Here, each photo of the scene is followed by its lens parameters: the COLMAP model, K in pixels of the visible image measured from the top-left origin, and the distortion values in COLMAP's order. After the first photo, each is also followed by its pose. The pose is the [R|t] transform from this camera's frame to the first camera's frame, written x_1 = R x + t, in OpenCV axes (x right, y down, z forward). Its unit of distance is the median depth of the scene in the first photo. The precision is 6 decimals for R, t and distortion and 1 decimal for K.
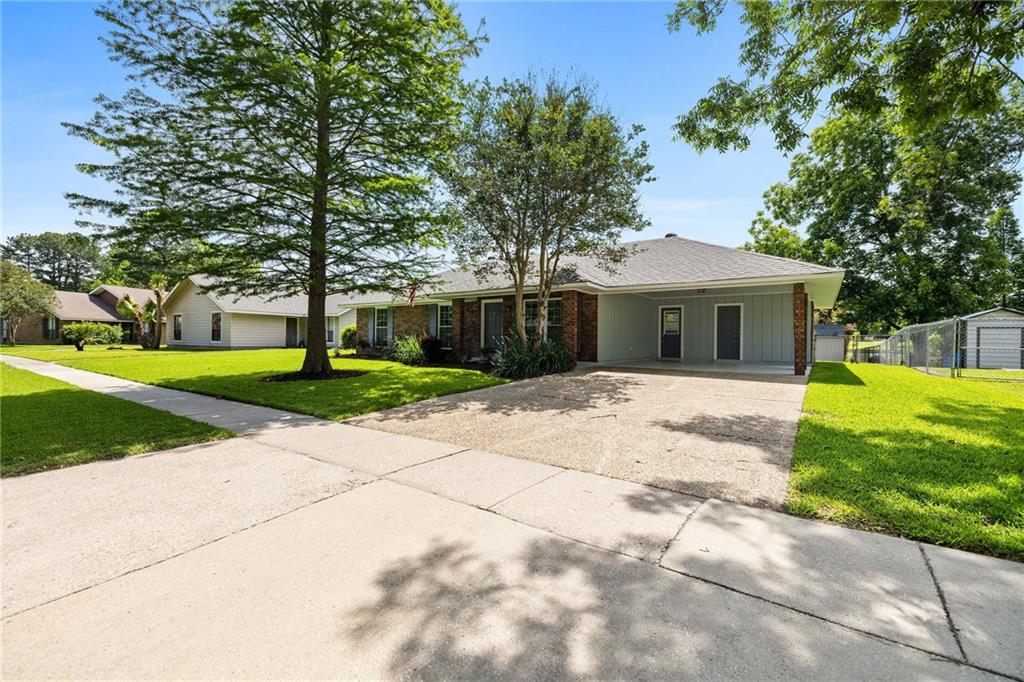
lens RADIAL K [[423.0, 0, 535.2], [0, 423.0, 338.6], [0, 0, 1]] dist [0.011067, 0.000253]
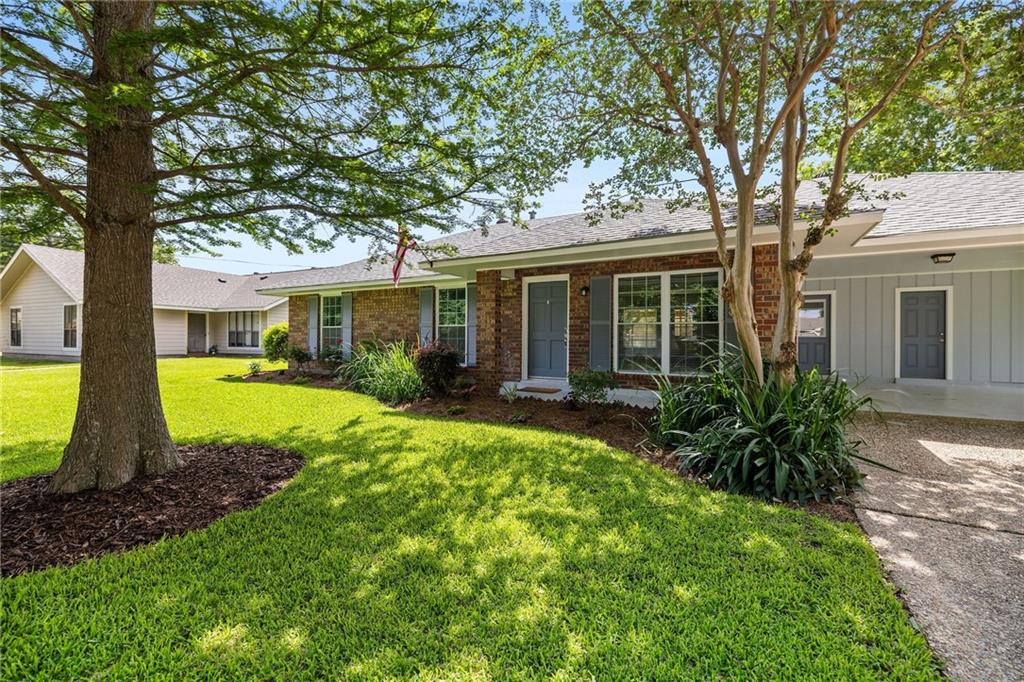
lens RADIAL K [[423.0, 0, 519.8], [0, 423.0, 336.4], [0, 0, 1]] dist [0.011067, 0.000253]
pose [[0.996758, -0.003140, 0.080397, -0.156225], [0.003304, 0.999993, -0.001904, -0.012334], [-0.080391, 0.002164, 0.996761, 0.408738]]
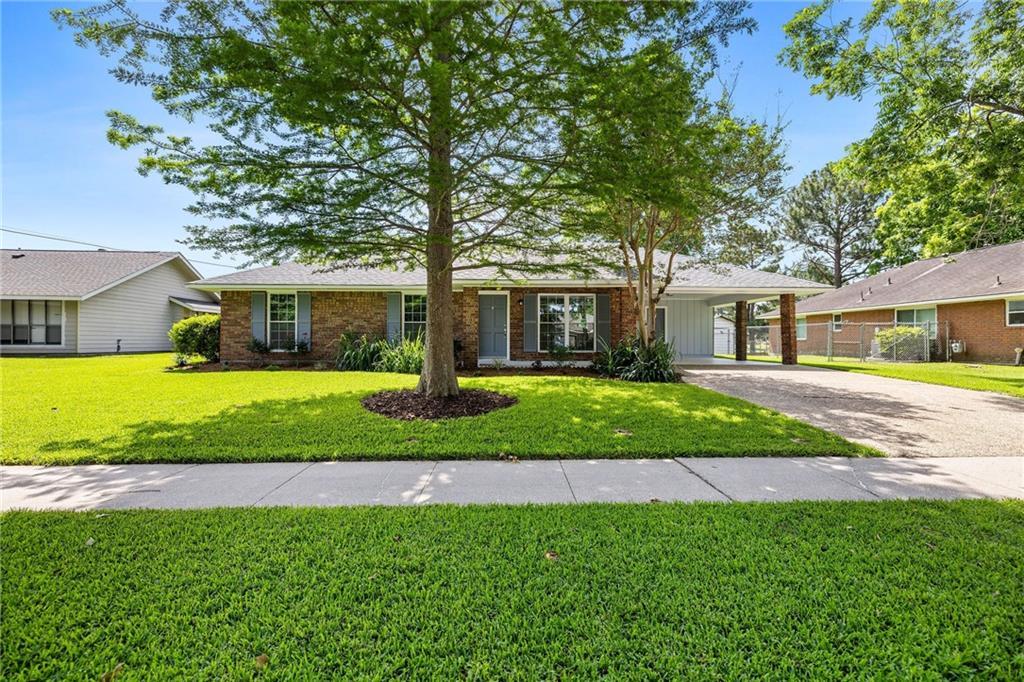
lens RADIAL K [[423.0, 0, 513.5], [0, 423.0, 340.6], [0, 0, 1]] dist [0.011067, 0.000253]
pose [[0.825356, -0.006911, 0.564571, -0.477912], [0.003317, 0.999967, 0.007392, -0.000211], [-0.564603, -0.004228, 0.825352, 0.251500]]
